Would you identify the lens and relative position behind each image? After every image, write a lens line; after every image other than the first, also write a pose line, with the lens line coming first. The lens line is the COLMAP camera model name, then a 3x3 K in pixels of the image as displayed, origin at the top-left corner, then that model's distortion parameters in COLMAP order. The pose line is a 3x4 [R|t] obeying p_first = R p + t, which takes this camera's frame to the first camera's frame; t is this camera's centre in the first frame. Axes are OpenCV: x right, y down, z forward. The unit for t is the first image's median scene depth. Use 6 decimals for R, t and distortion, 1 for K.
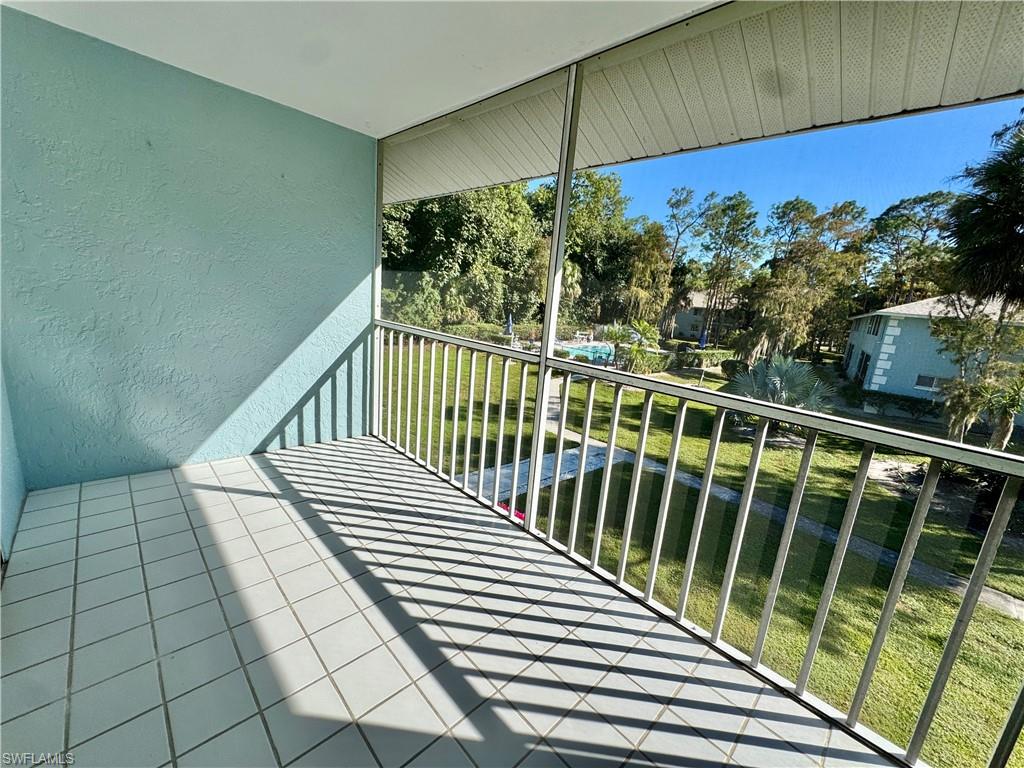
lens RADIAL K [[409.6, 0, 510.7], [0, 409.6, 384.3], [0, 0, 1]] dist [-0.003956, -0.000538]
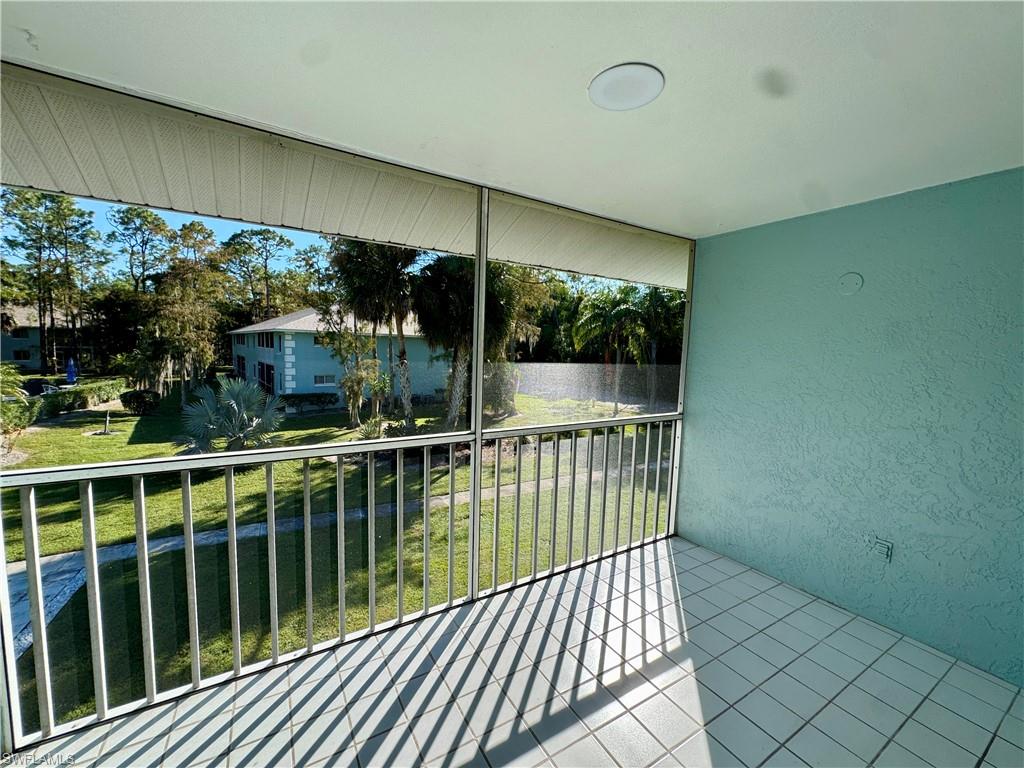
lens RADIAL K [[411.1, 0, 509.5], [0, 411.1, 383.0], [0, 0, 1]] dist [-0.001986, -0.000134]
pose [[0.233111, -0.165248, 0.958307, -0.141792], [0.194779, 0.973420, 0.120474, -0.047770], [-0.952744, 0.158575, 0.259102, 0.094216]]
